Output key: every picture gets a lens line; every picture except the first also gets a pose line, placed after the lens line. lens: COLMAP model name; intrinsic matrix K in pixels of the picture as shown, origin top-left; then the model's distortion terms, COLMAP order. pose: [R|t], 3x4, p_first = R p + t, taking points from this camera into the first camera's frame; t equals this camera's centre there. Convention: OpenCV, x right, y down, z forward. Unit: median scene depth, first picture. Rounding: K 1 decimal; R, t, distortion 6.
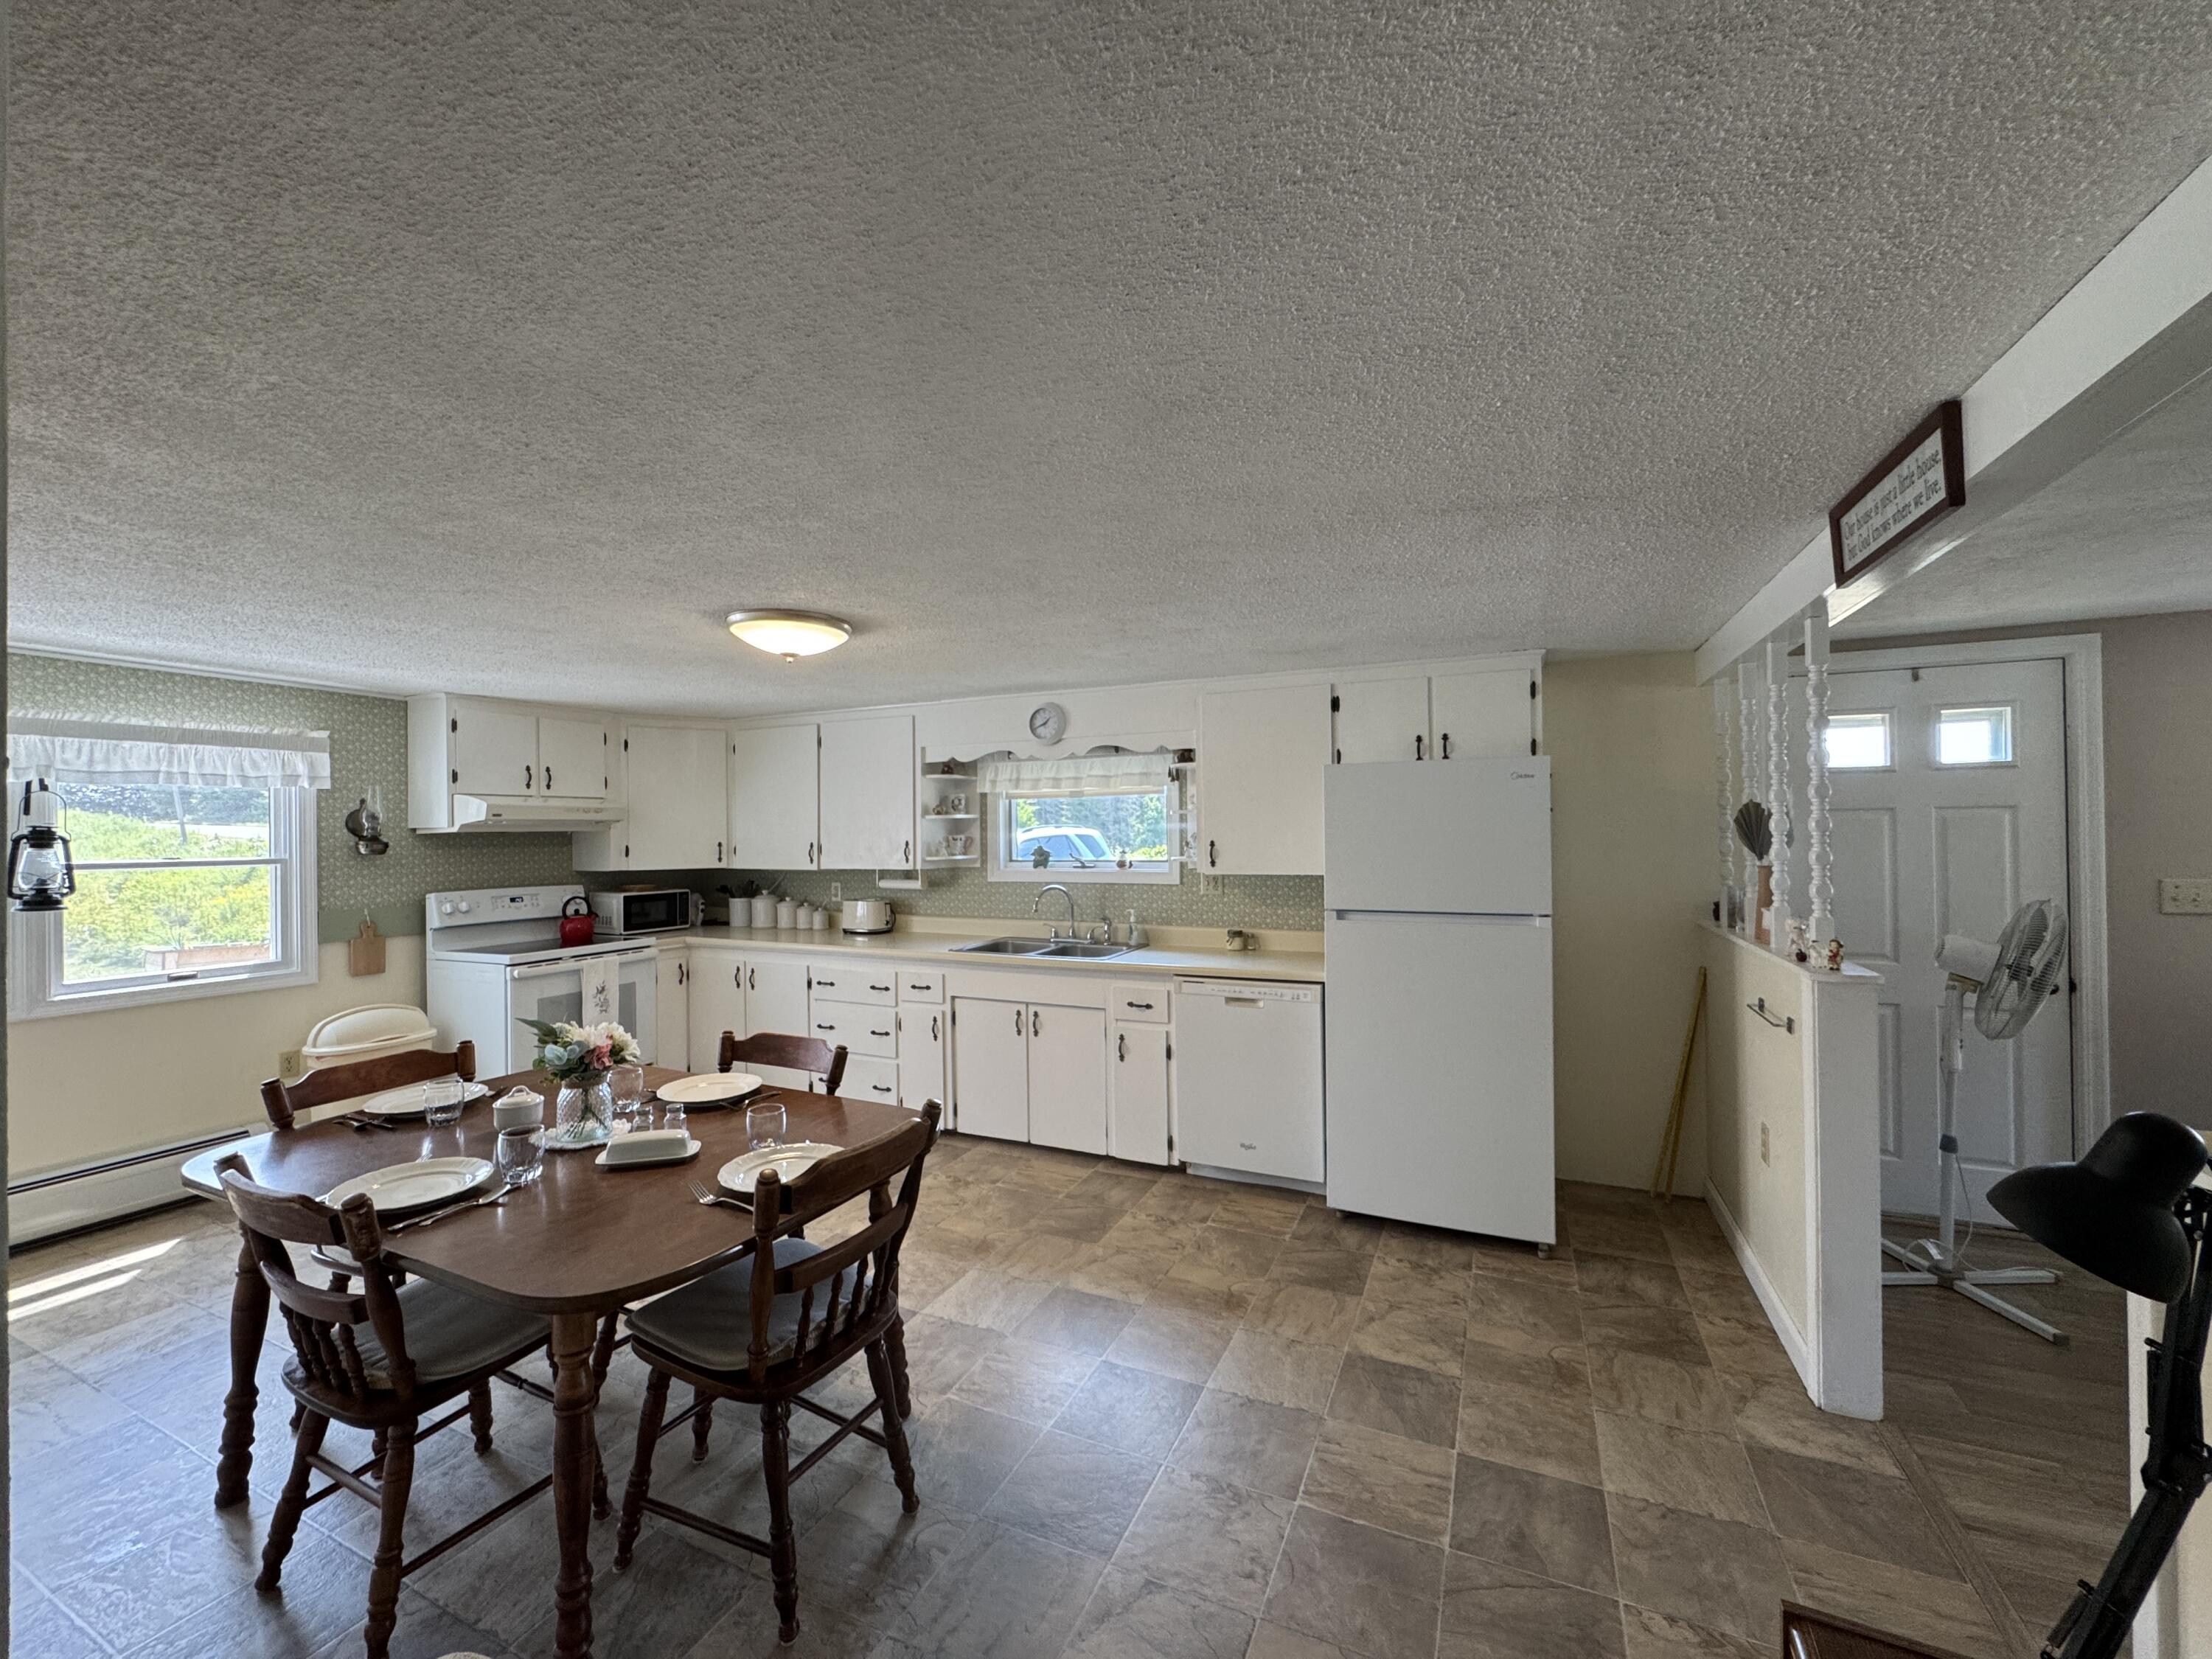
lens RADIAL K [[882.1, 0, 1104.7], [0, 882.1, 830.6], [0, 0, 1]] dist [-0.002519, 0.000093]
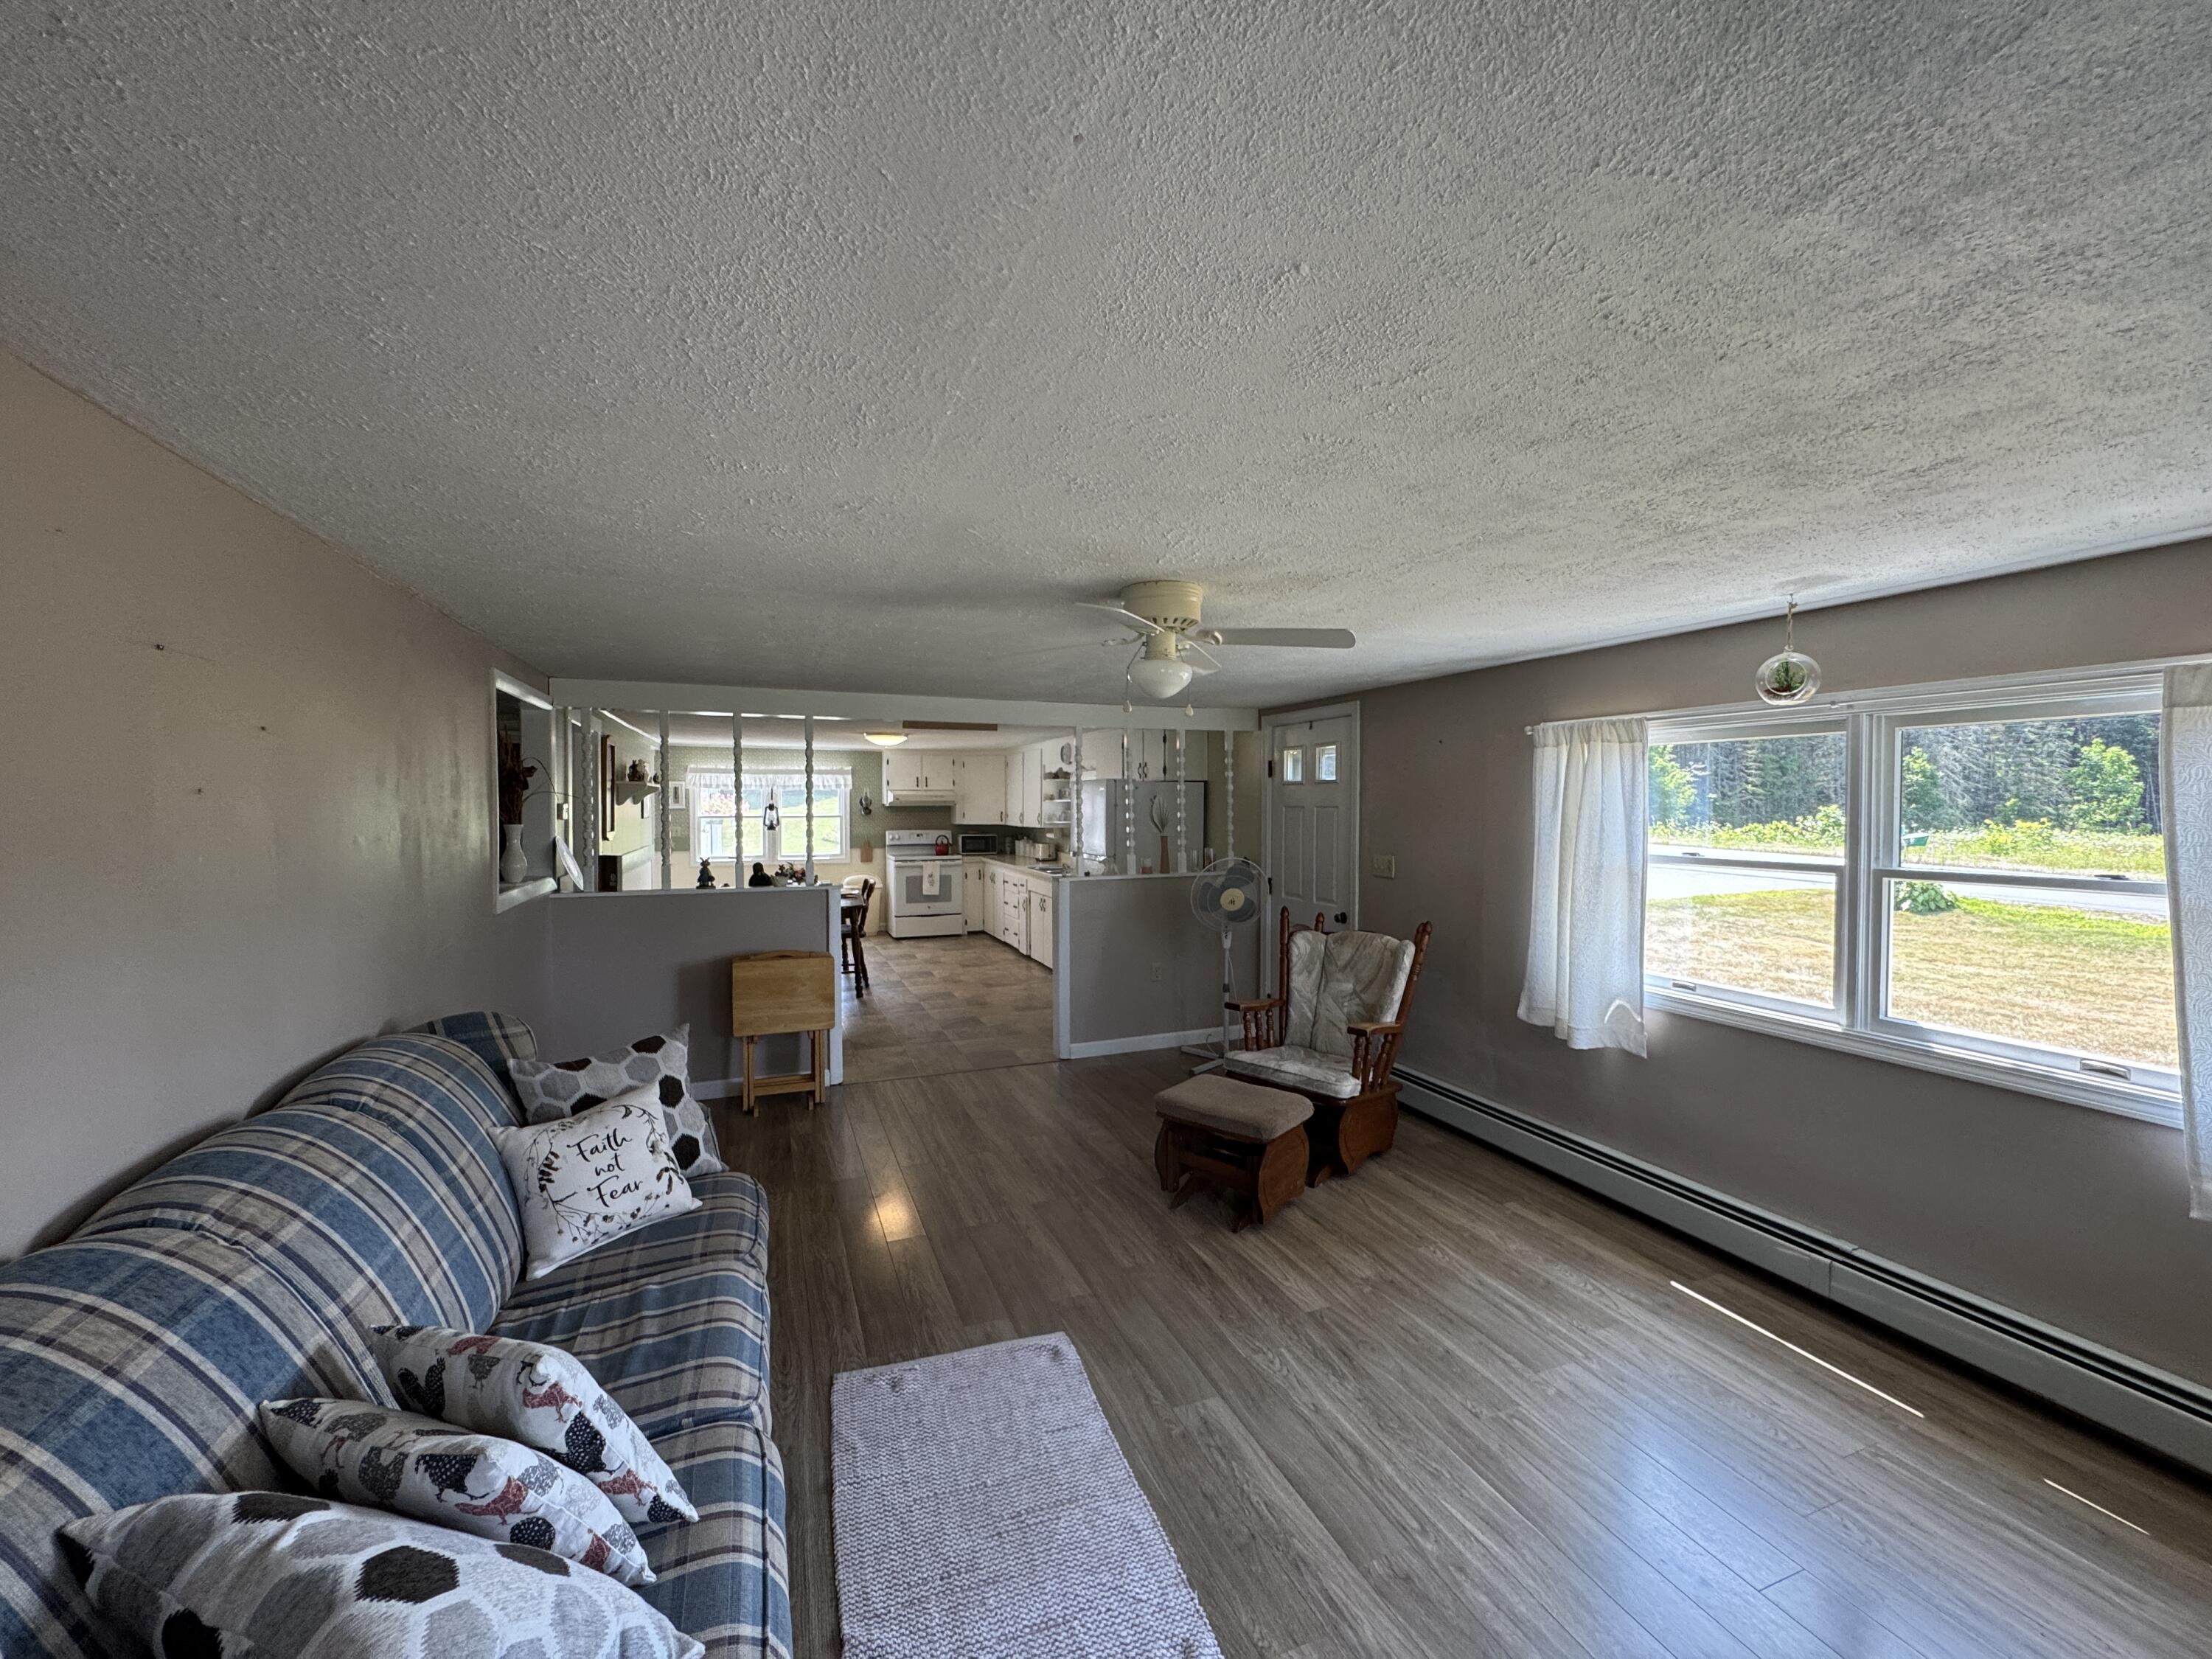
lens RADIAL K [[882.1, 0, 1102.6], [0, 882.1, 827.8], [0, 0, 1]] dist [-0.002519, 0.000093]
pose [[0.722804, 0.031234, -0.690347, 1.220862], [-0.005785, 0.999217, 0.039151, -0.032624], [0.691029, -0.024305, 0.722419, -0.316071]]
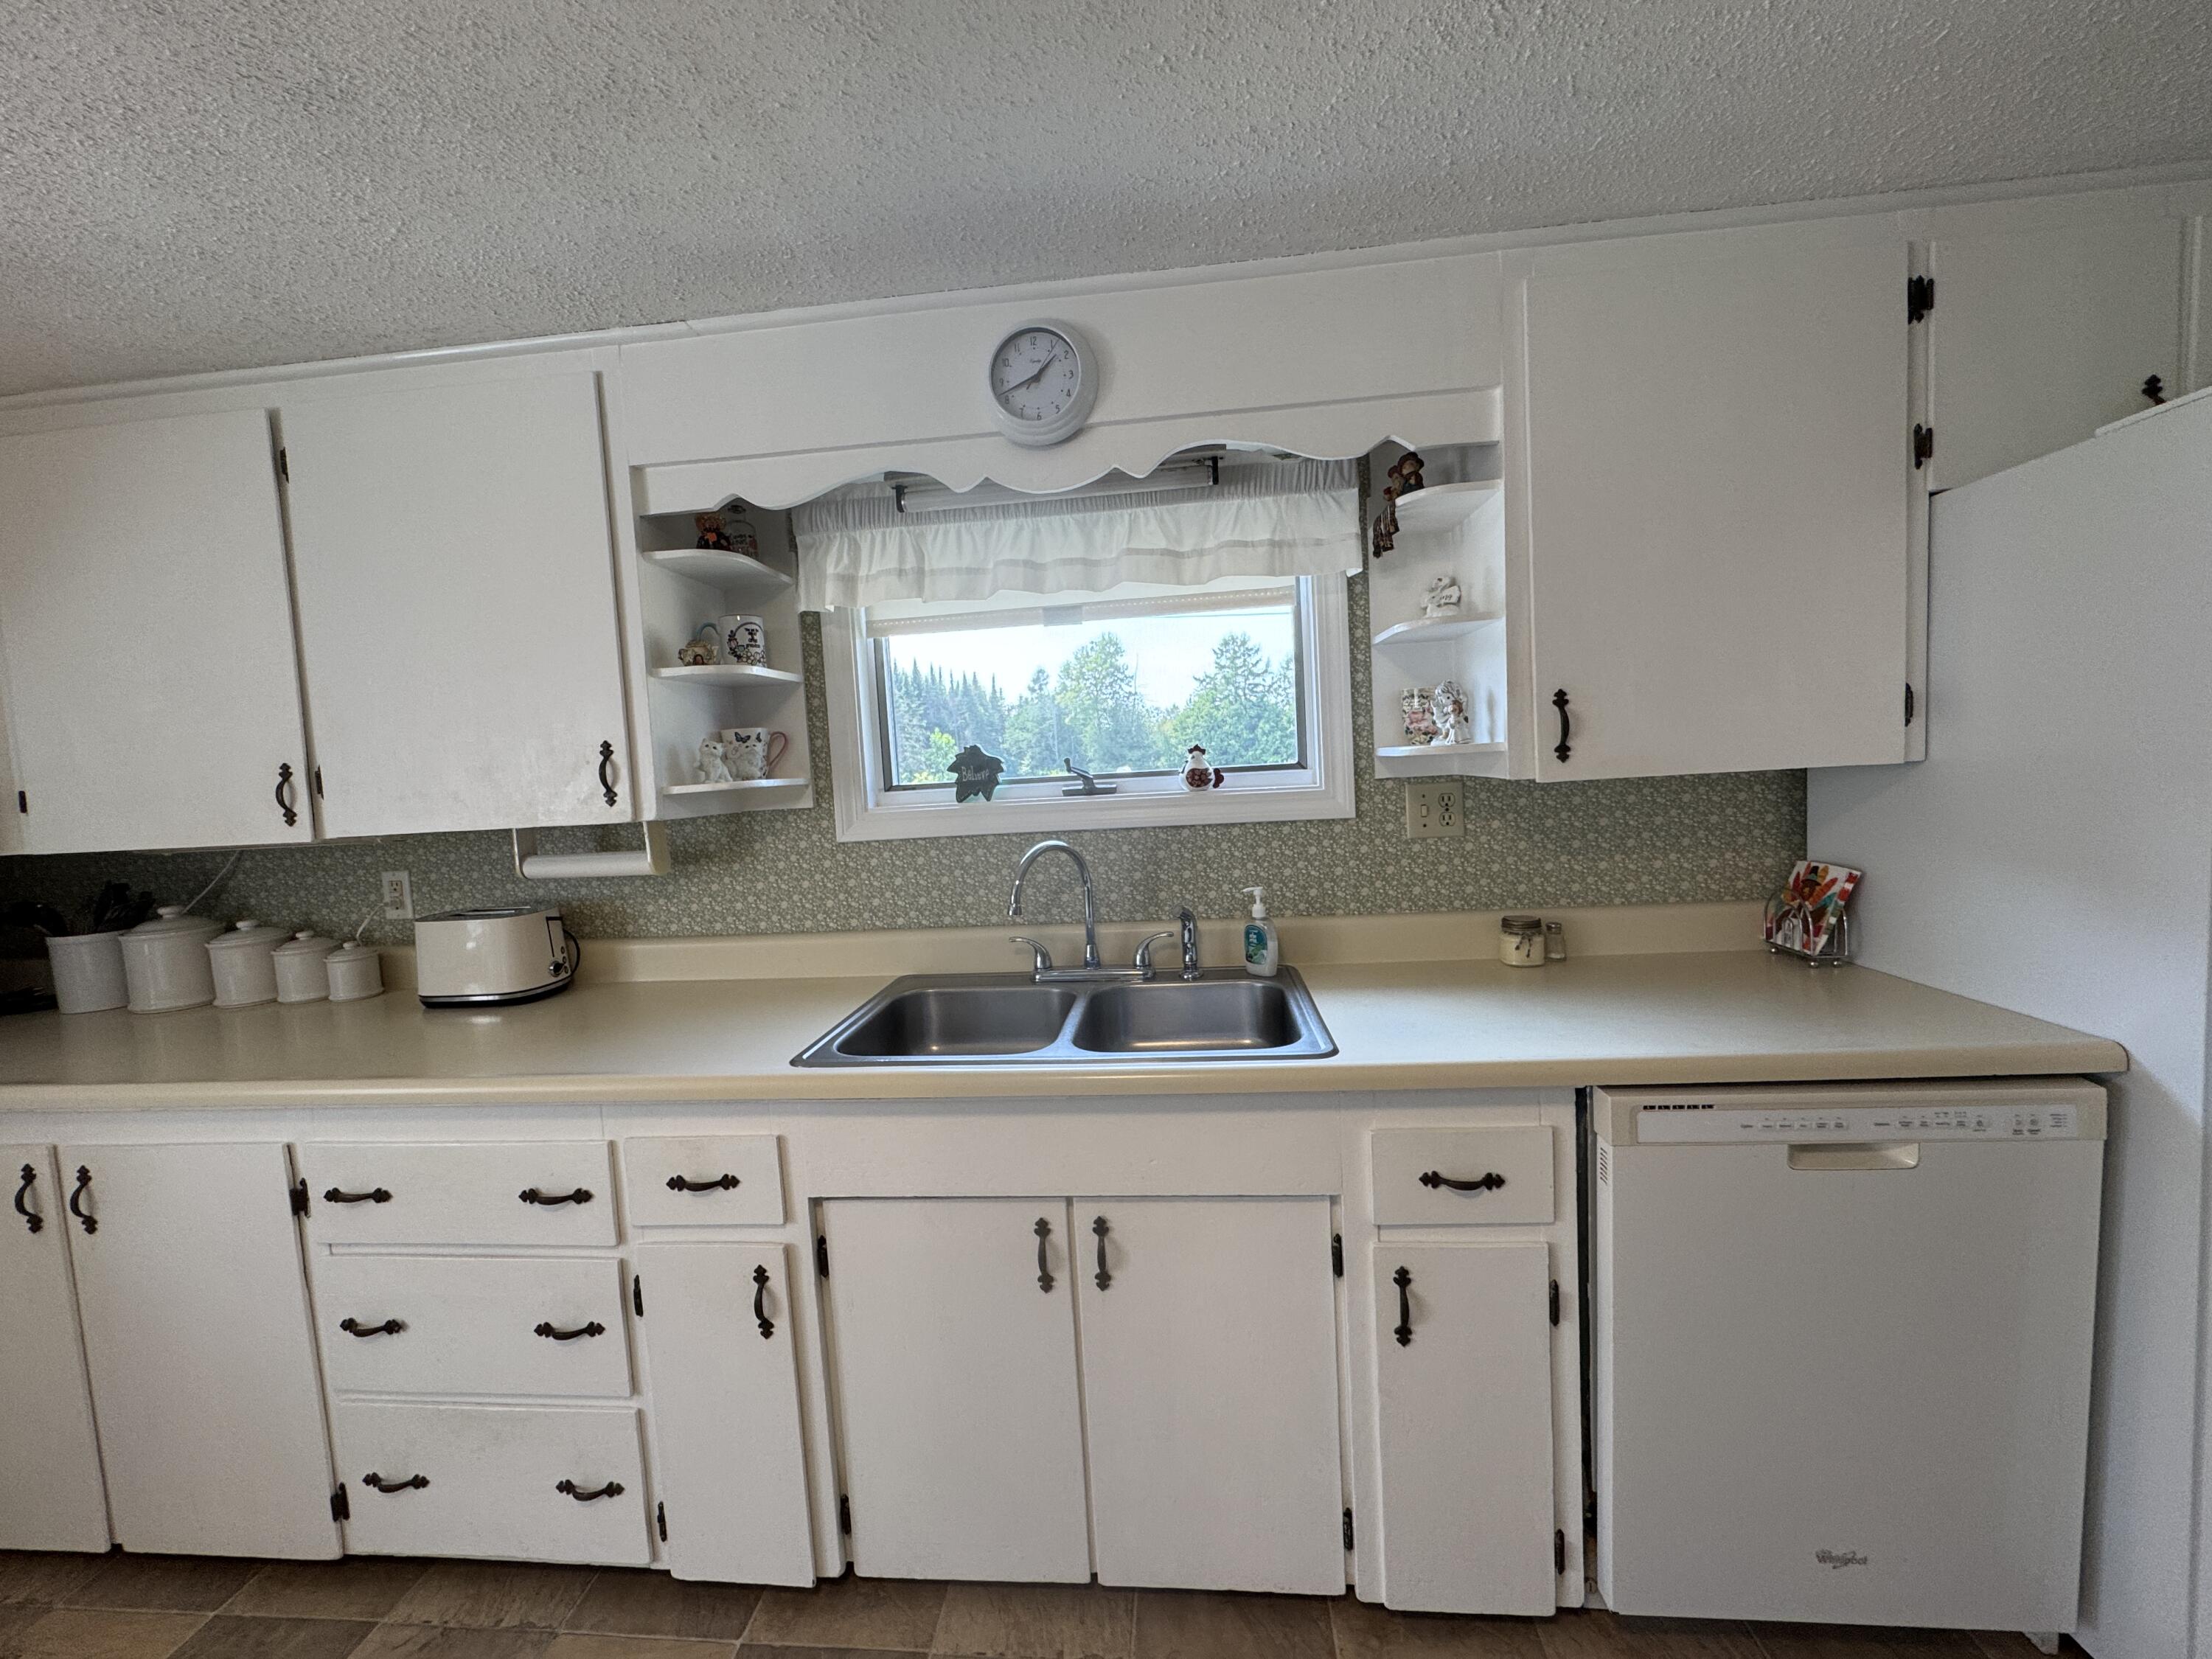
lens RADIAL K [[882.1, 0, 1103.3], [0, 882.1, 829.7], [0, 0, 1]] dist [-0.002519, 0.000093]
pose [[0.942619, -0.064734, 0.327535, -0.156776], [0.042658, 0.996334, 0.074149, 0.029238], [-0.331134, -0.055922, 0.941925, 0.612303]]
